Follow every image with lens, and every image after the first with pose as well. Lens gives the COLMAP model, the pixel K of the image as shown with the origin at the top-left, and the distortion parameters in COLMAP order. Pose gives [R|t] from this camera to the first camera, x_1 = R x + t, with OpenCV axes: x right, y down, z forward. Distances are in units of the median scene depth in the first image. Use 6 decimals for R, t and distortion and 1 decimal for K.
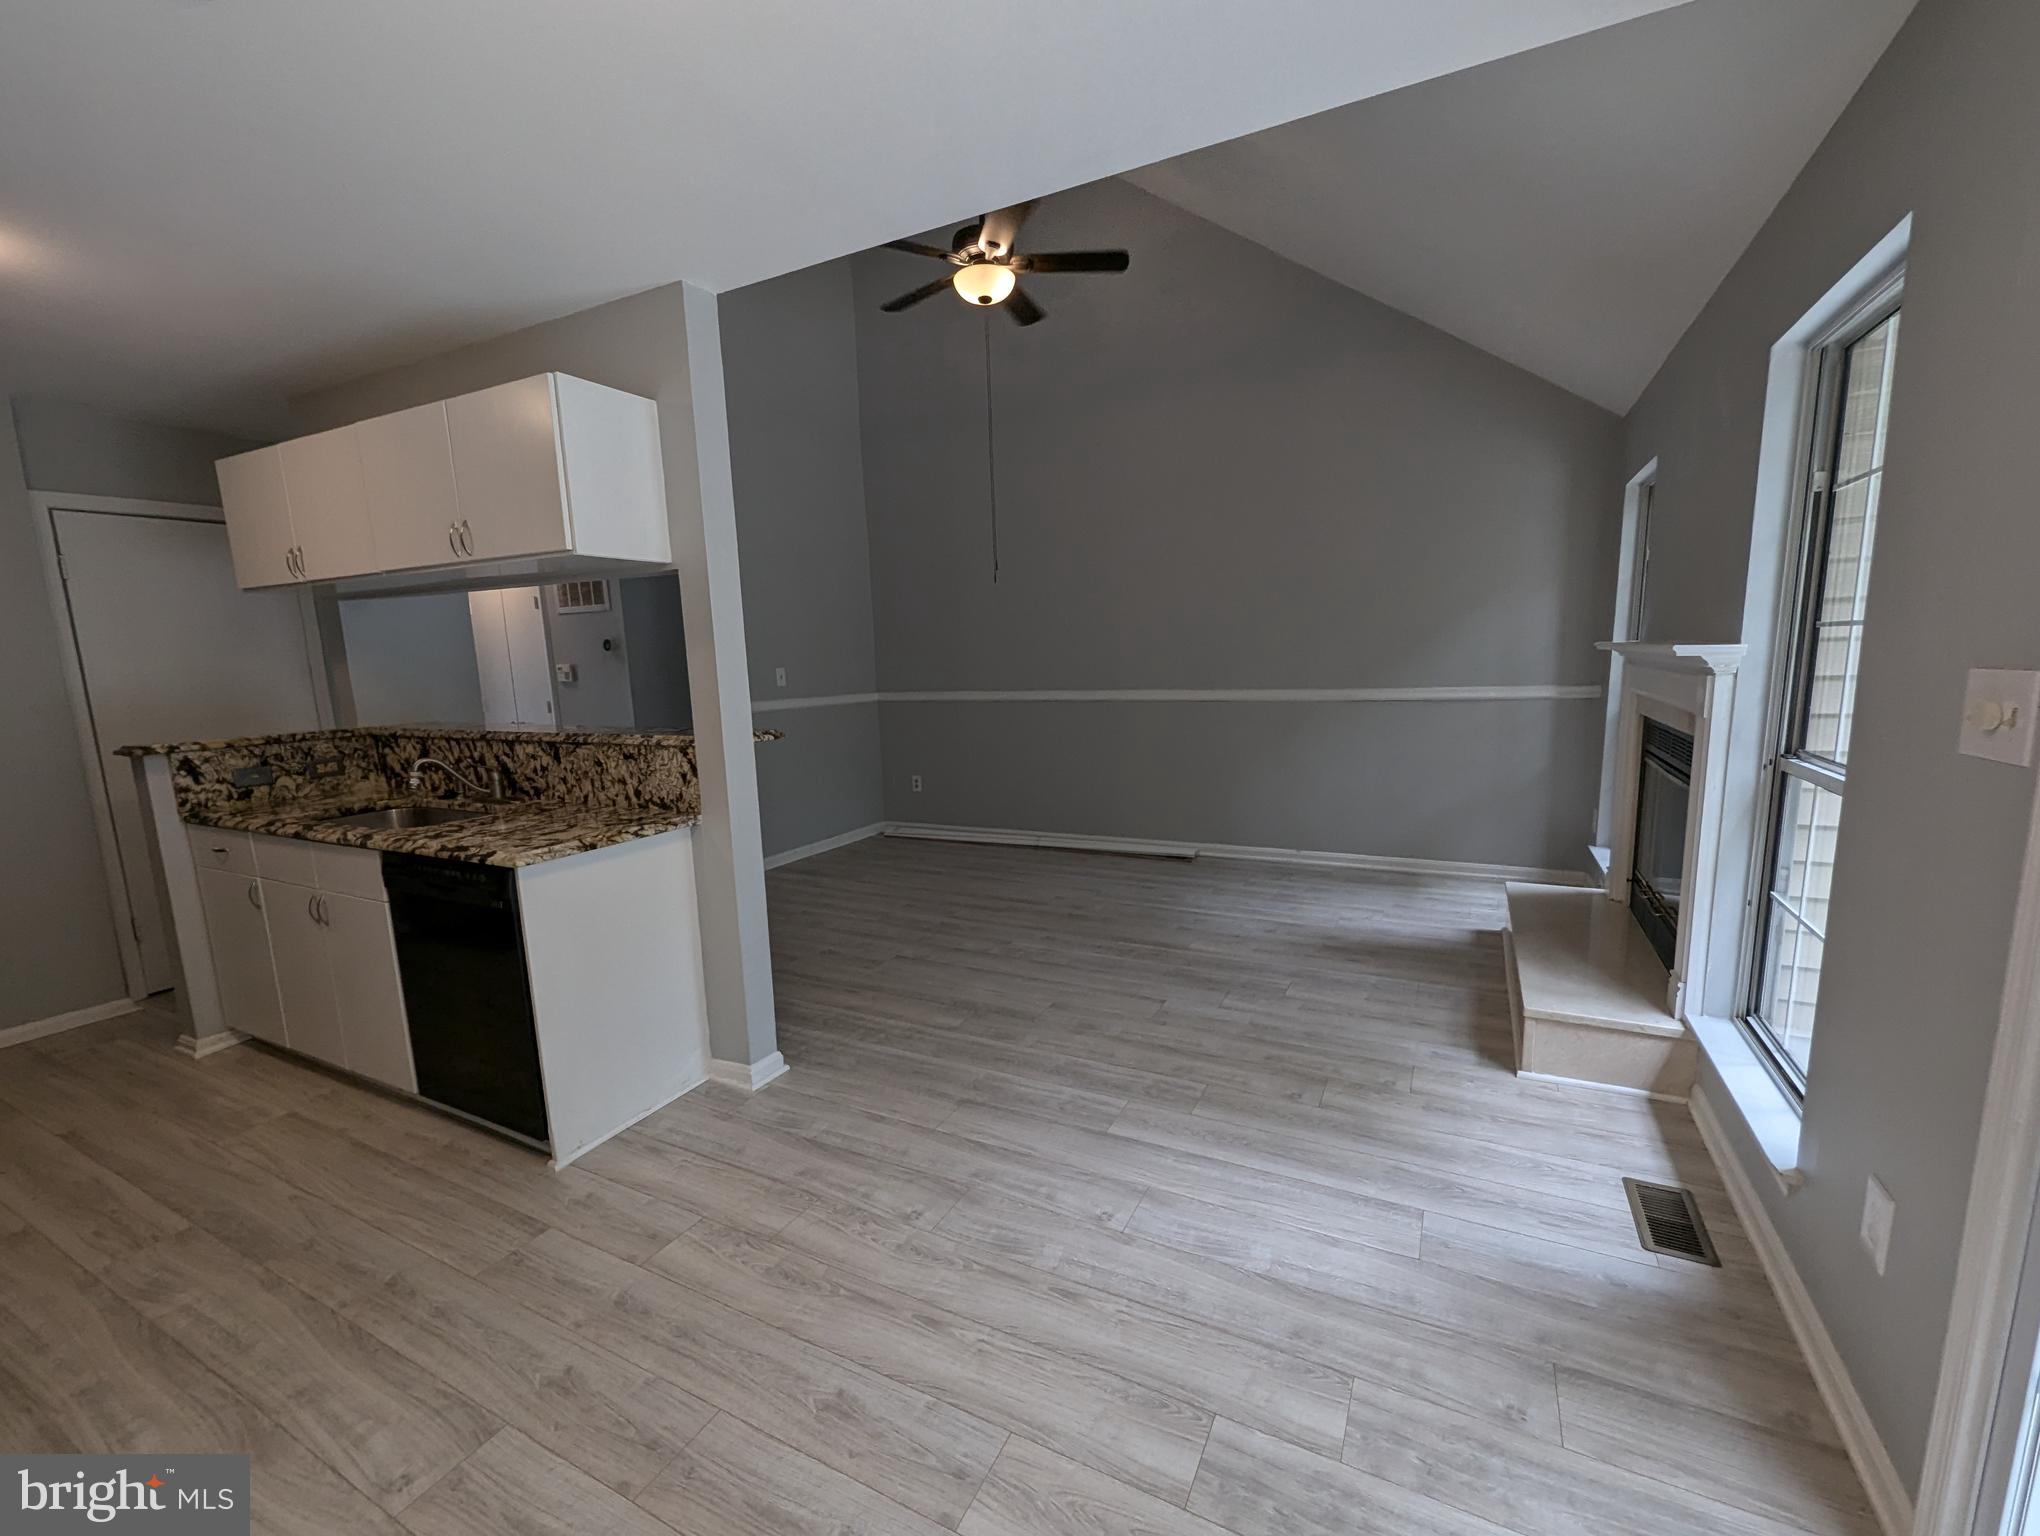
lens RADIAL K [[845.8, 0, 1025.6], [0, 845.8, 788.0], [0, 0, 1]] dist [0.004638, -0.000381]
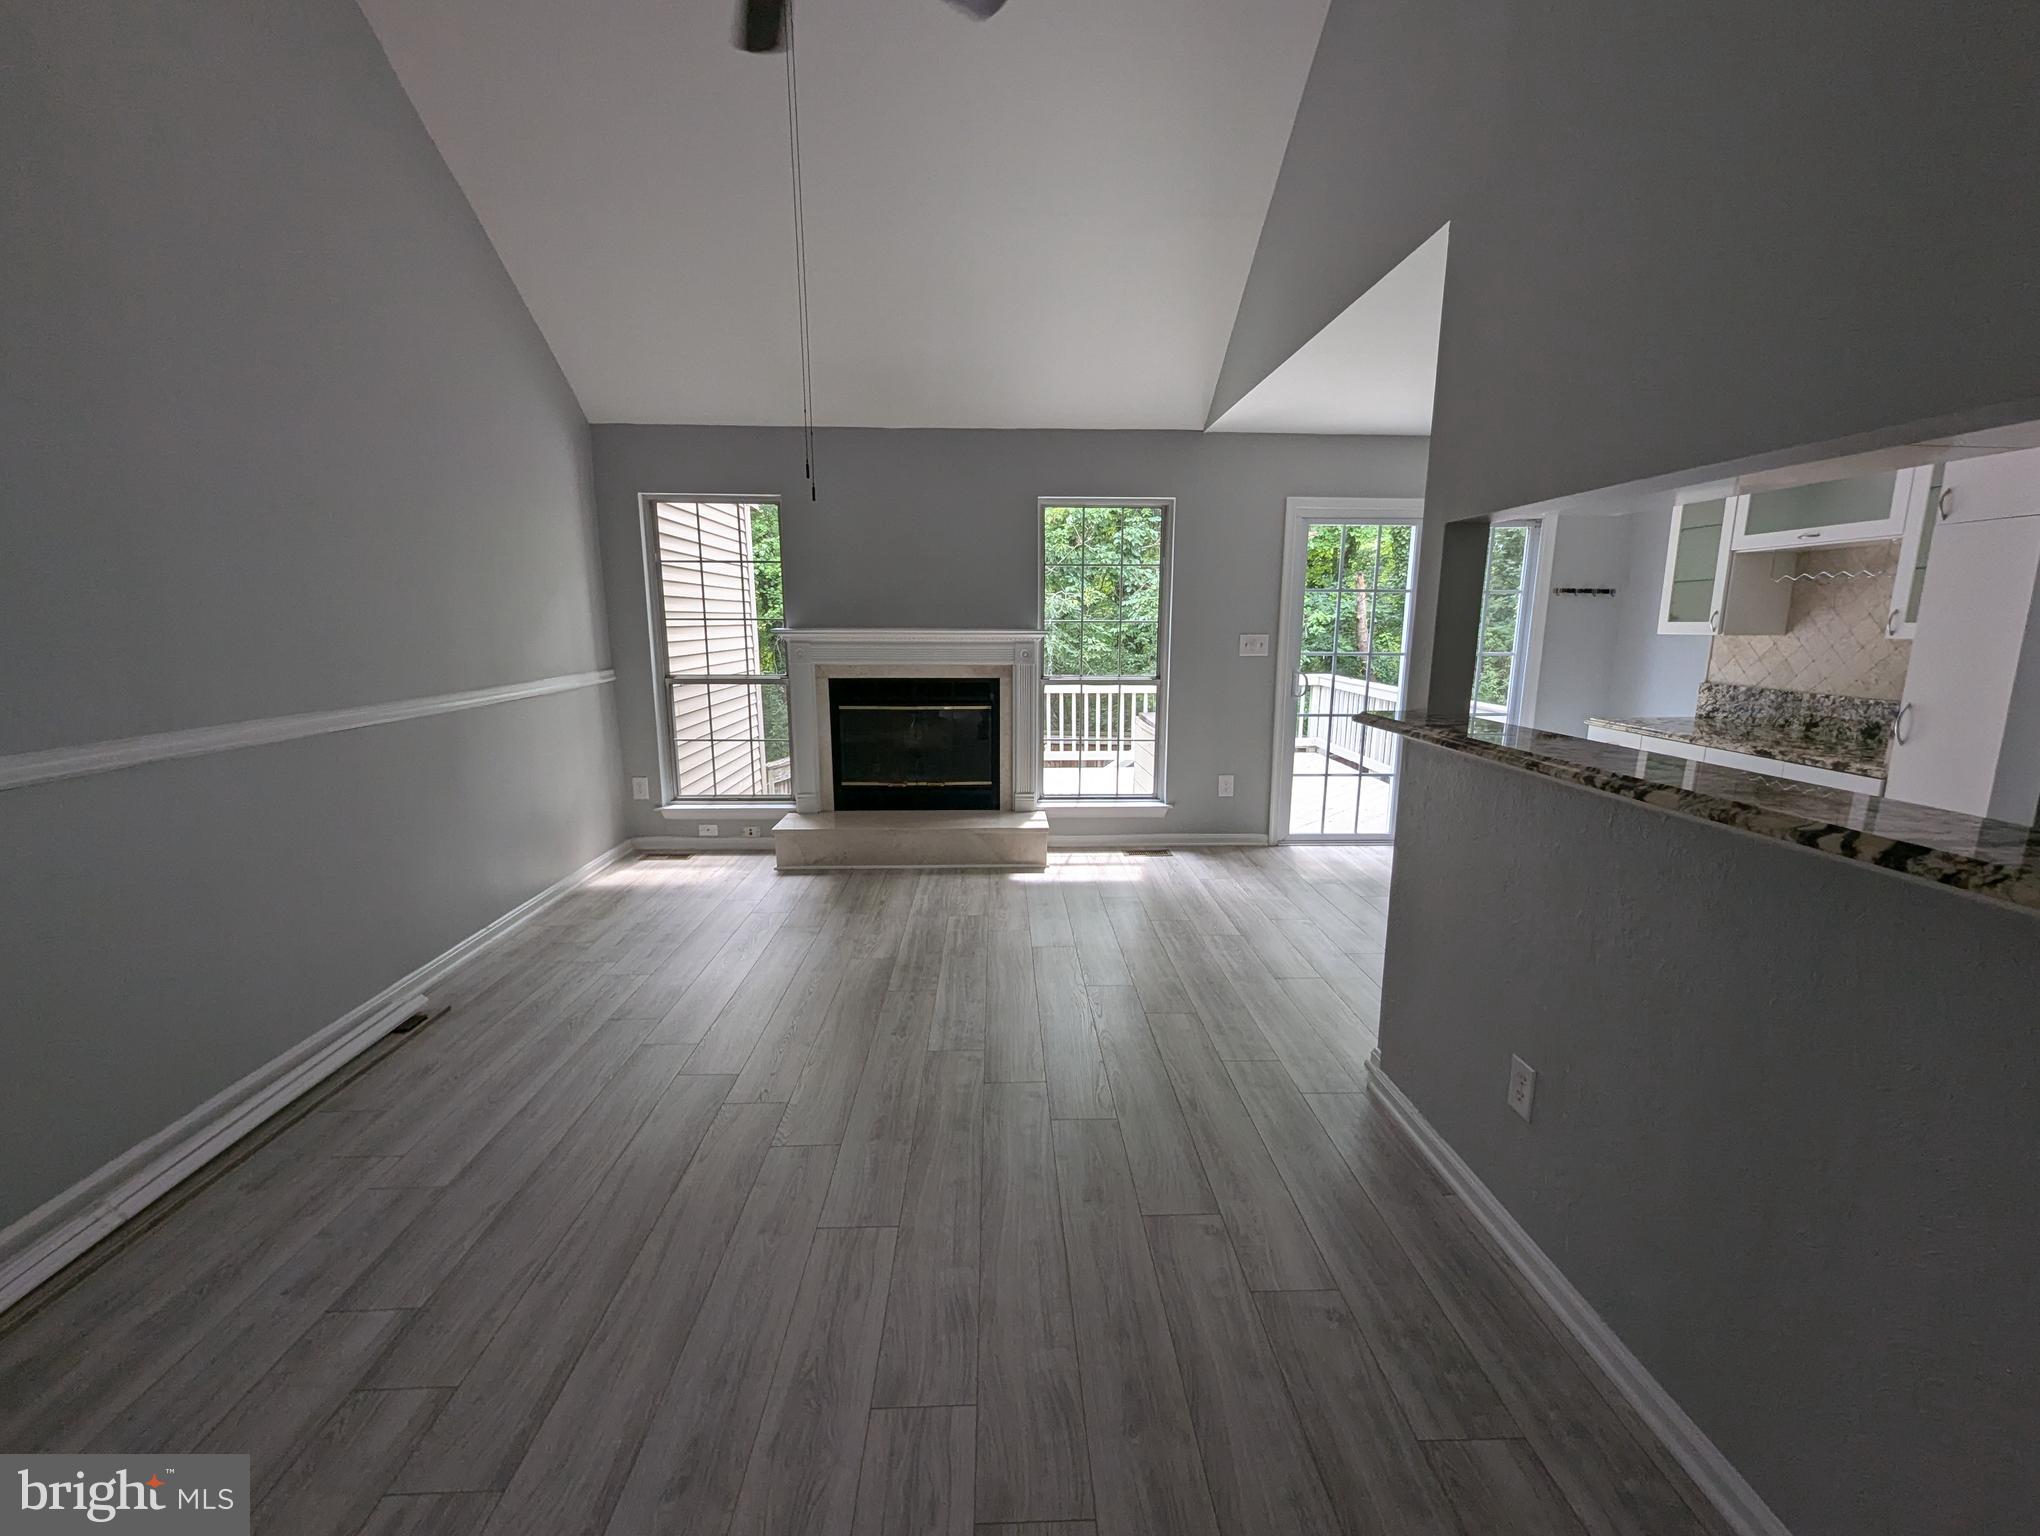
lens RADIAL K [[854.7, 0, 1028.9], [0, 854.7, 779.7], [0, 0, 1]] dist [0.017081, -0.003523]
pose [[-0.493825, -0.134991, 0.859020, -0.833937], [0.148440, 0.960290, 0.236239, -0.244660], [-0.856798, 0.244173, -0.454177, 1.598140]]
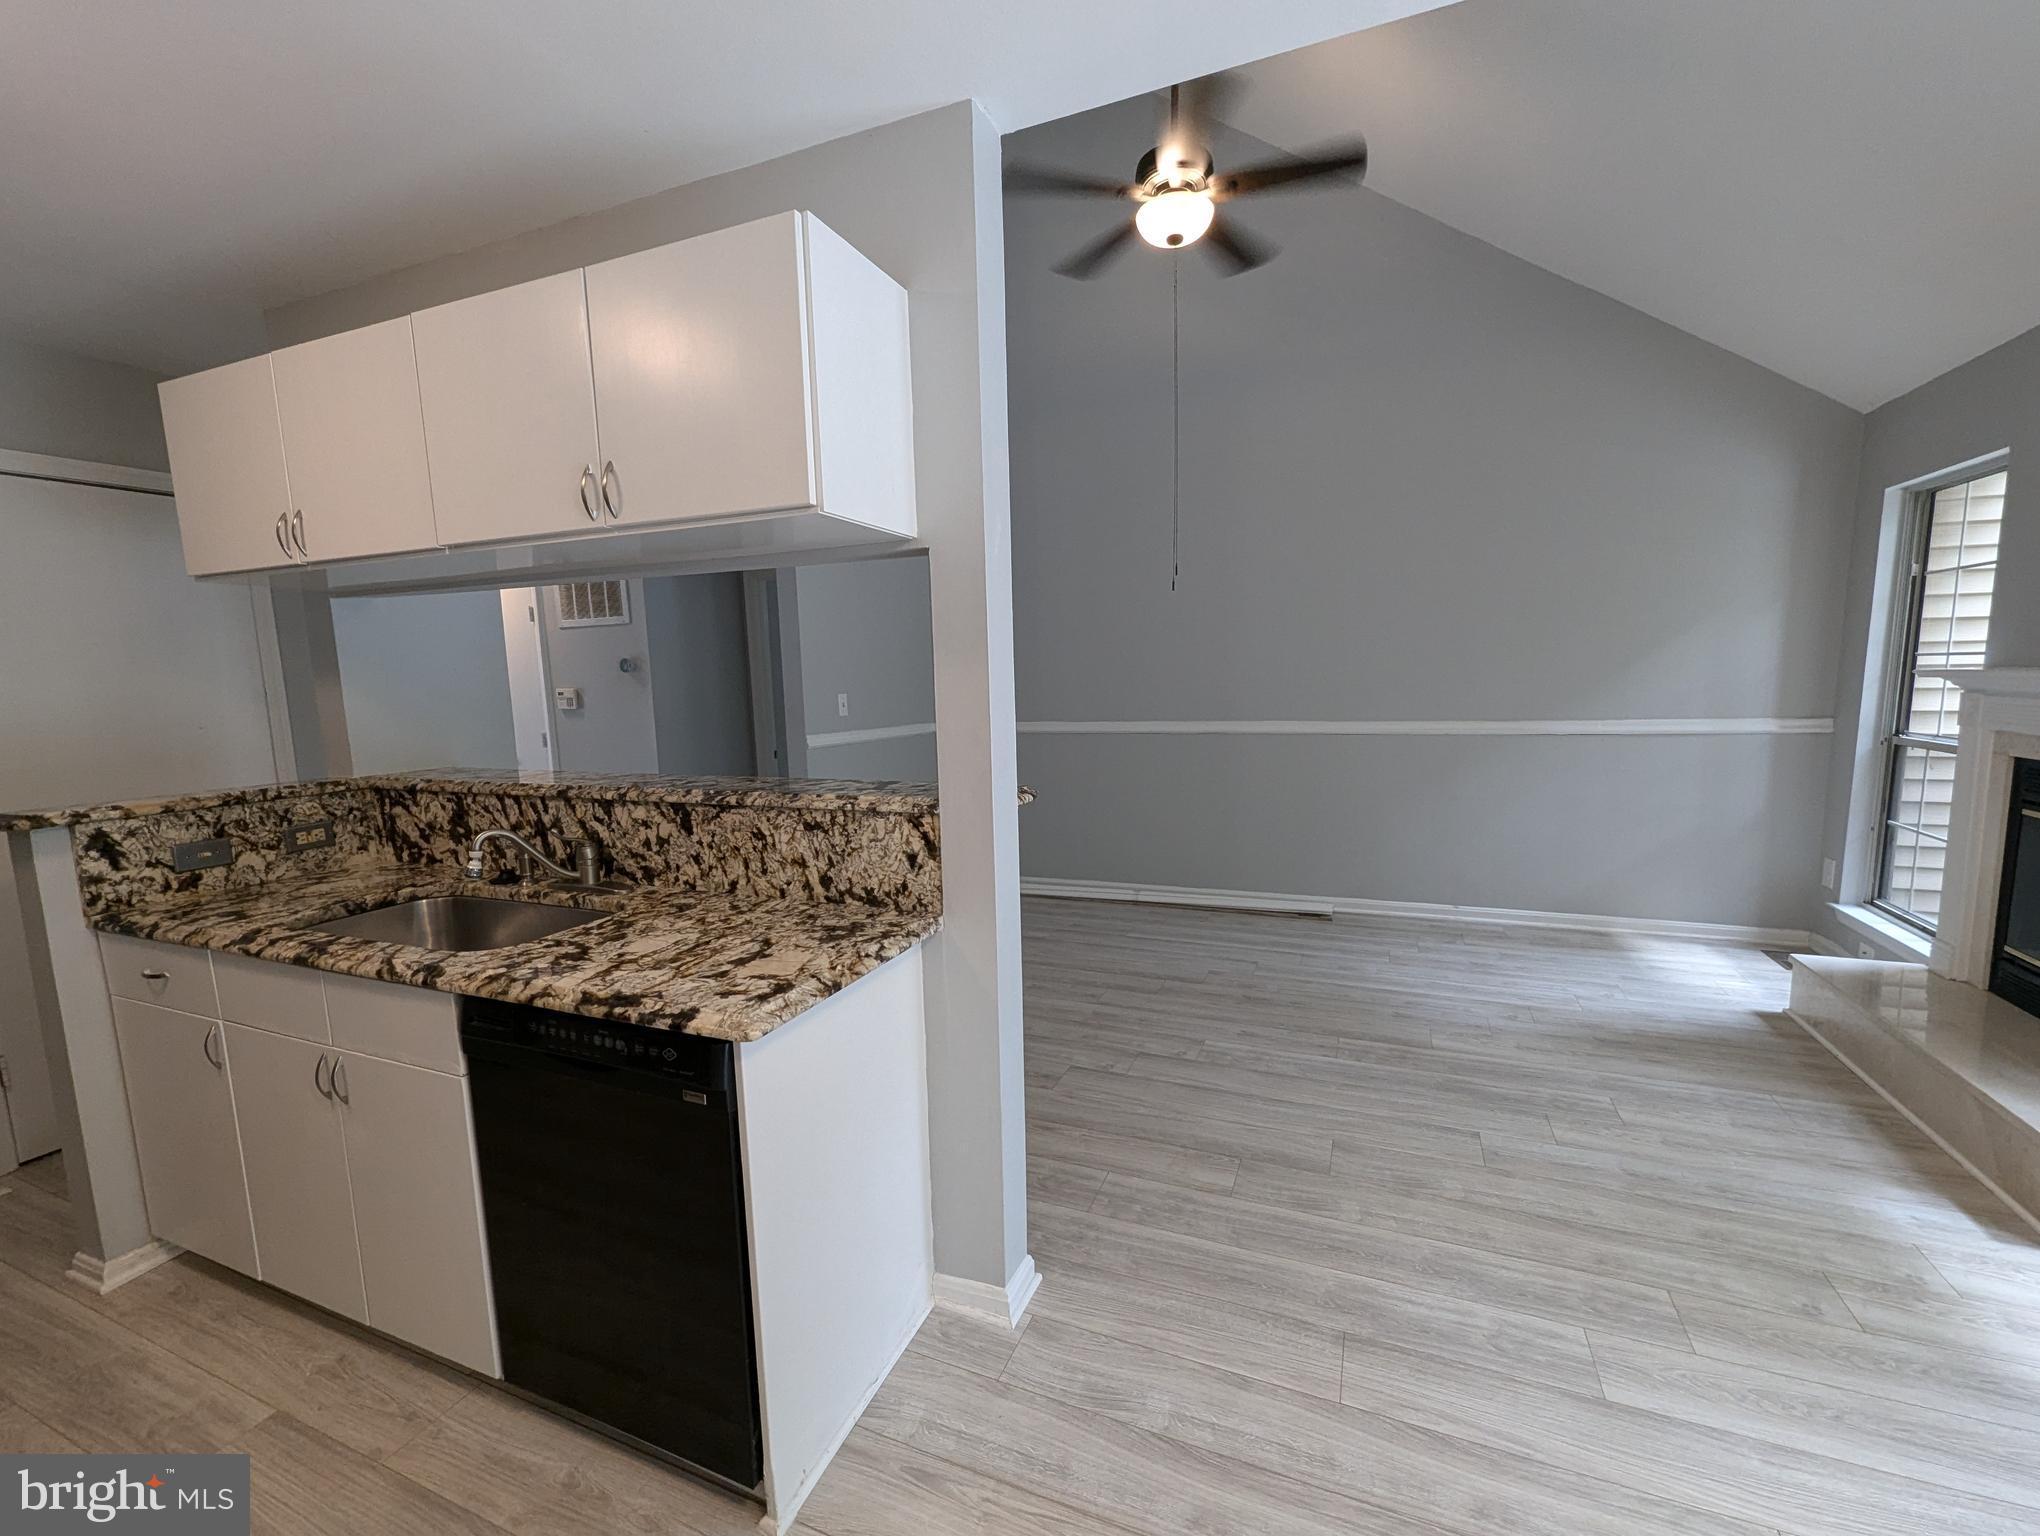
lens RADIAL K [[845.8, 0, 1025.6], [0, 845.8, 788.0], [0, 0, 1]] dist [0.004638, -0.000381]
pose [[0.996850, -0.004577, 0.079174, -0.327525], [0.006922, 0.999545, -0.029374, -0.043638], [-0.079003, 0.029830, 0.996428, 0.289399]]
